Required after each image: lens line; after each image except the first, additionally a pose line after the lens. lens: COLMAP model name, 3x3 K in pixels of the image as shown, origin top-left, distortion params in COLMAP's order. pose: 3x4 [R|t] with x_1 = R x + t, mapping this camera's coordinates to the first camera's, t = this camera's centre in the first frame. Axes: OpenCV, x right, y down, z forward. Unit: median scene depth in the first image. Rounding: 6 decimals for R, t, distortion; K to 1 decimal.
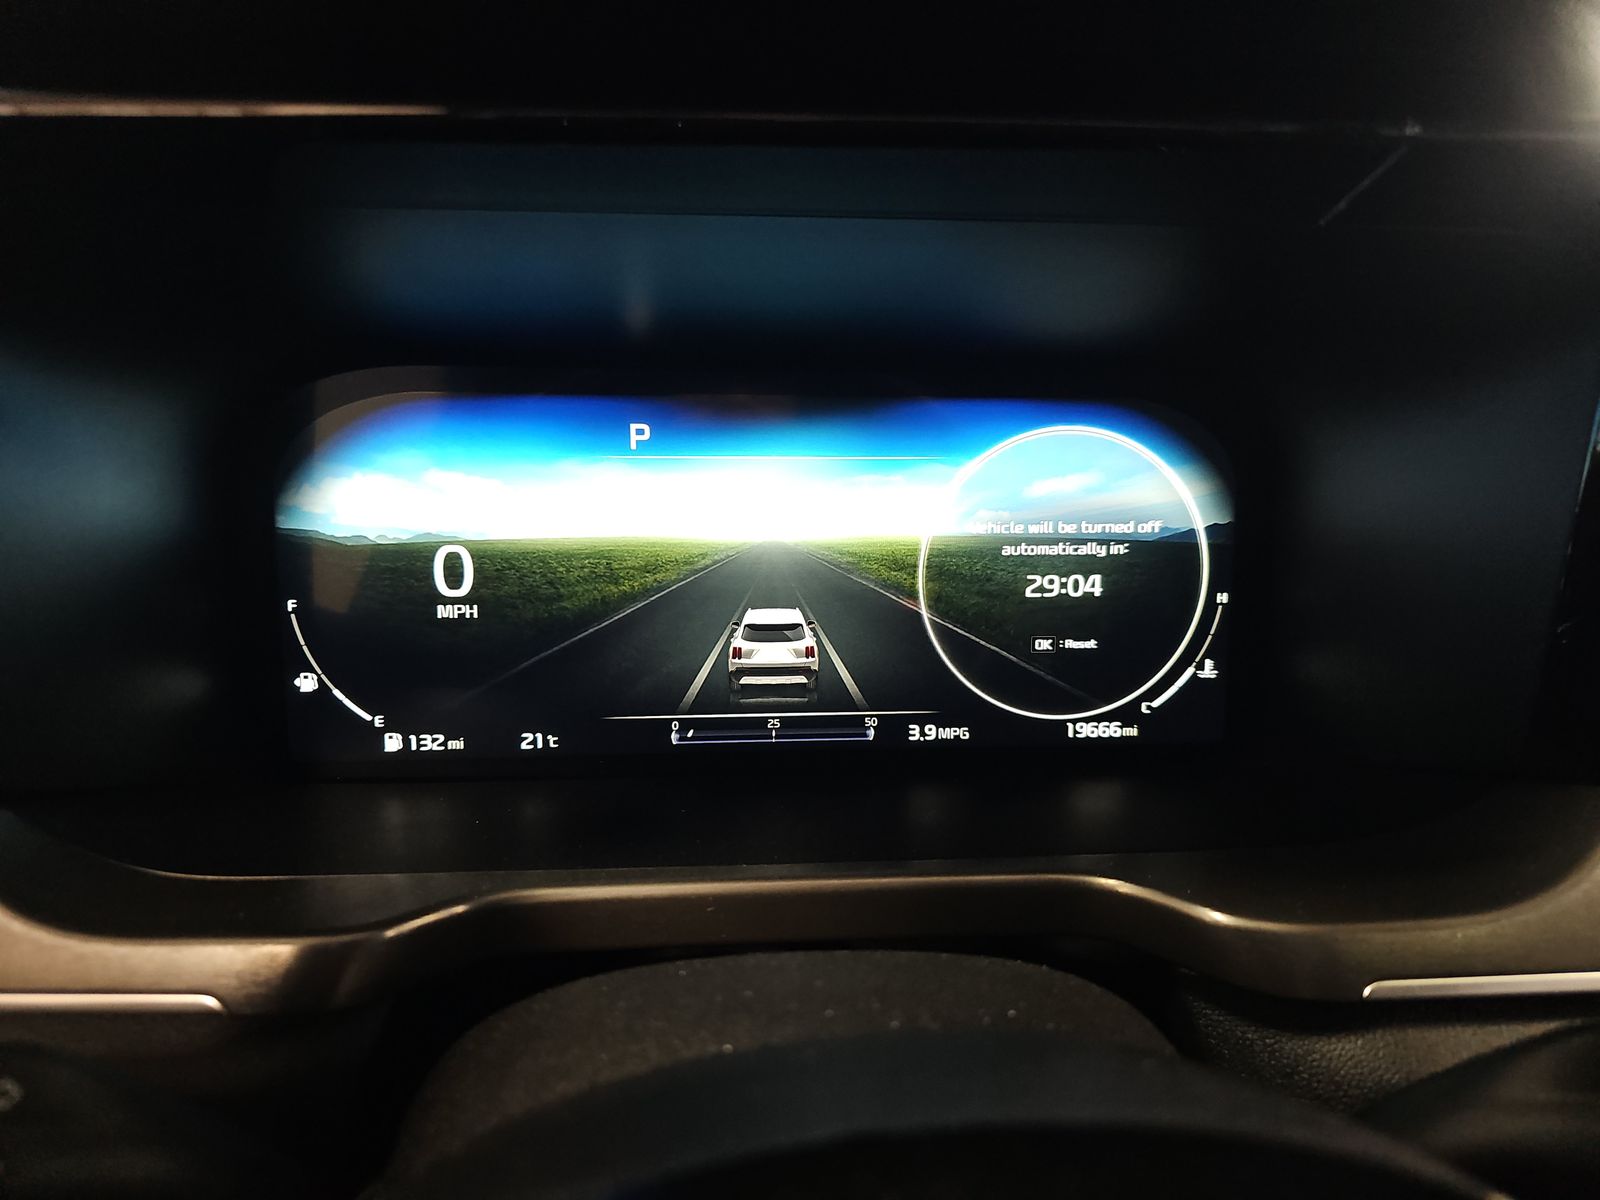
lens RADIAL K [[1092.2, 0, 796.3], [0, 1092.2, 612.8], [0, 0, 1]] dist [0.049200, -0.004003]
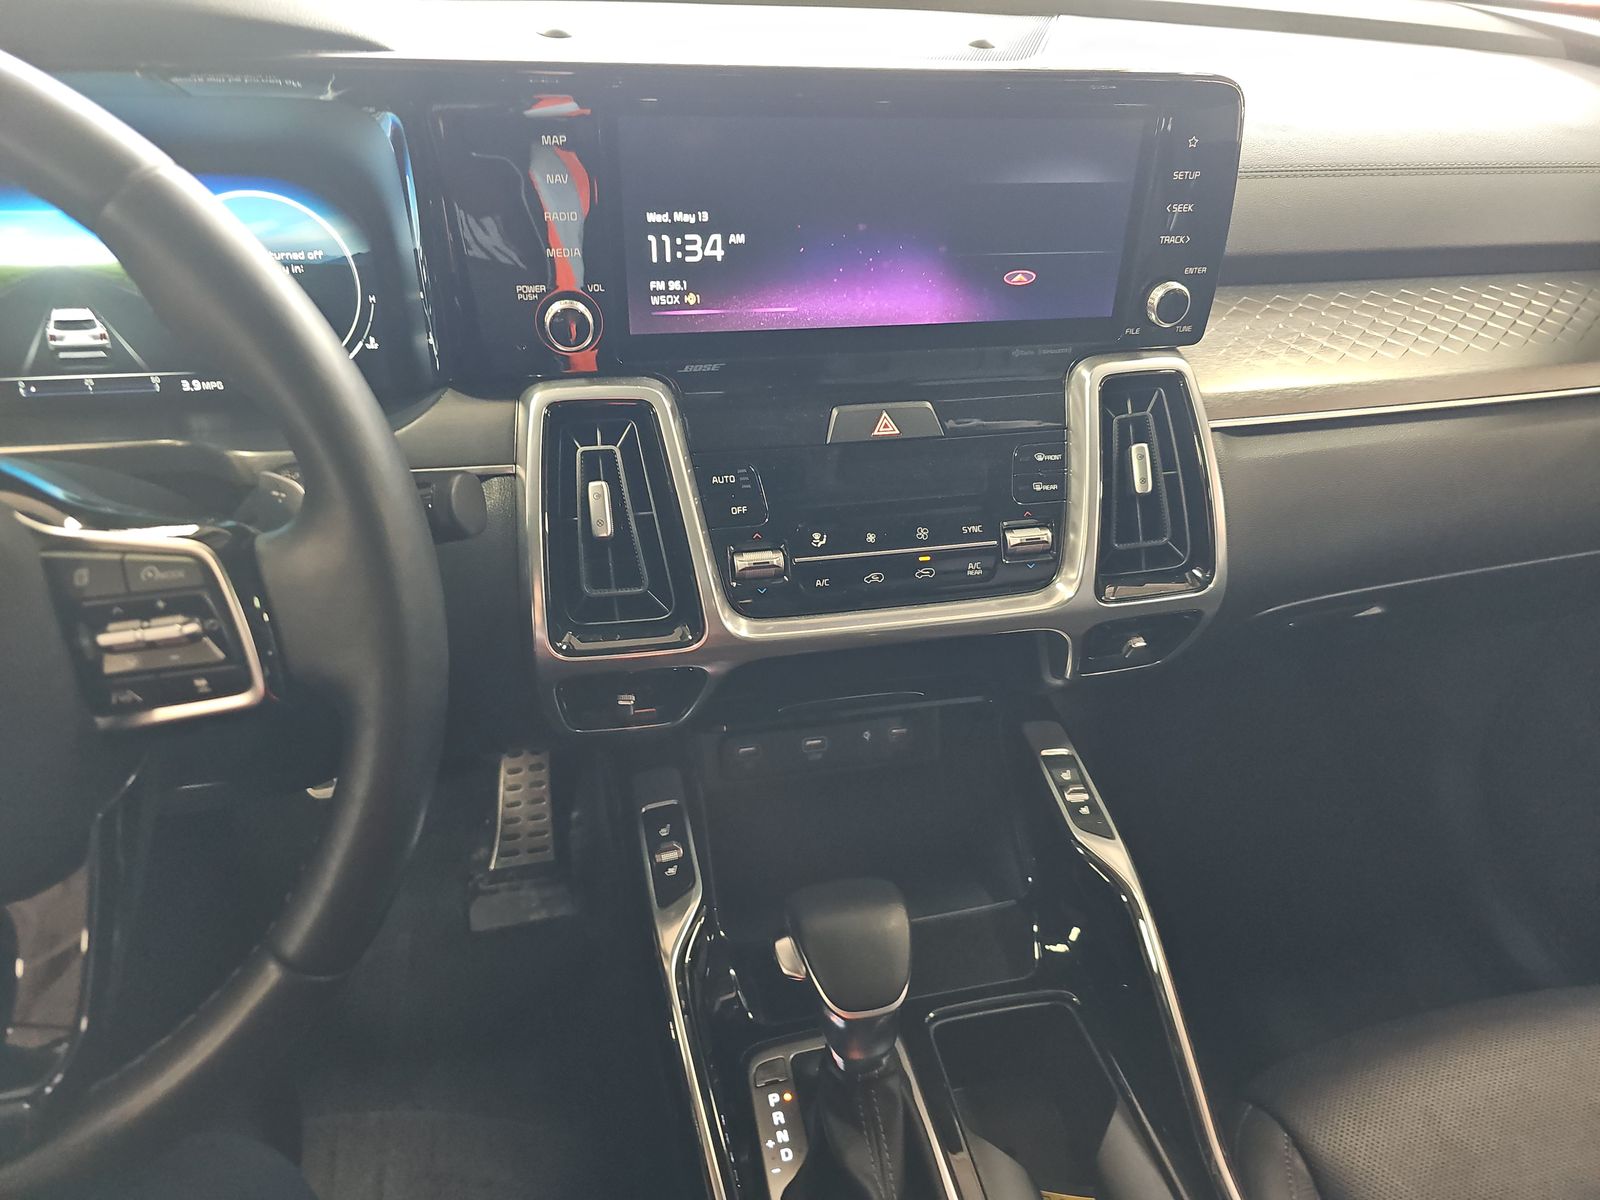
lens RADIAL K [[1066.2, 0, 800.0], [0, 1066.2, 600.0], [0, 0, 1]] dist [0.046526, -0.003737]
pose [[0.992131, -0.059115, 0.110373, 0.852155], [0.032507, 0.972910, 0.228886, 0.080931], [-0.120914, -0.223497, 0.967176, -0.805668]]
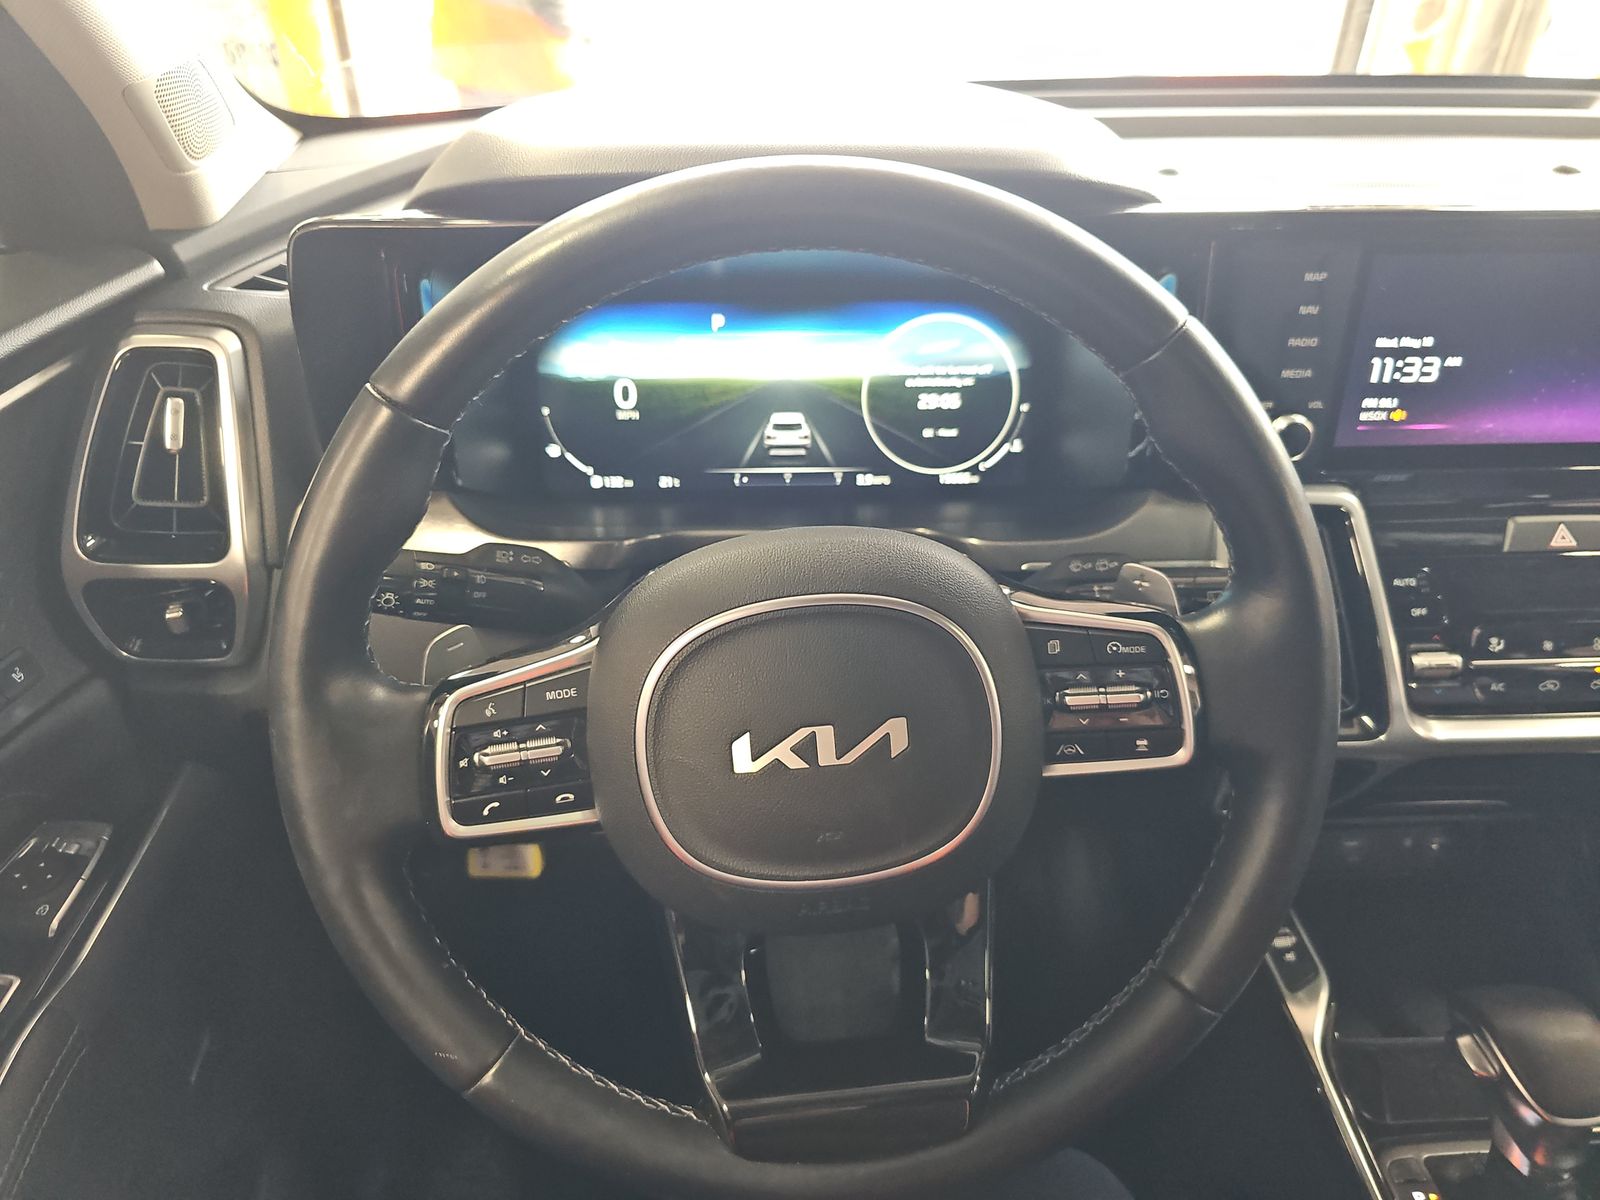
lens RADIAL K [[1092.2, 0, 796.3], [0, 1092.2, 612.8], [0, 0, 1]] dist [0.049200, -0.004003]
pose [[0.999889, 0.000106, -0.014932, 0.023525], [0.002266, 0.987309, 0.158795, 0.035909], [0.014759, -0.158811, 0.987199, -0.951635]]
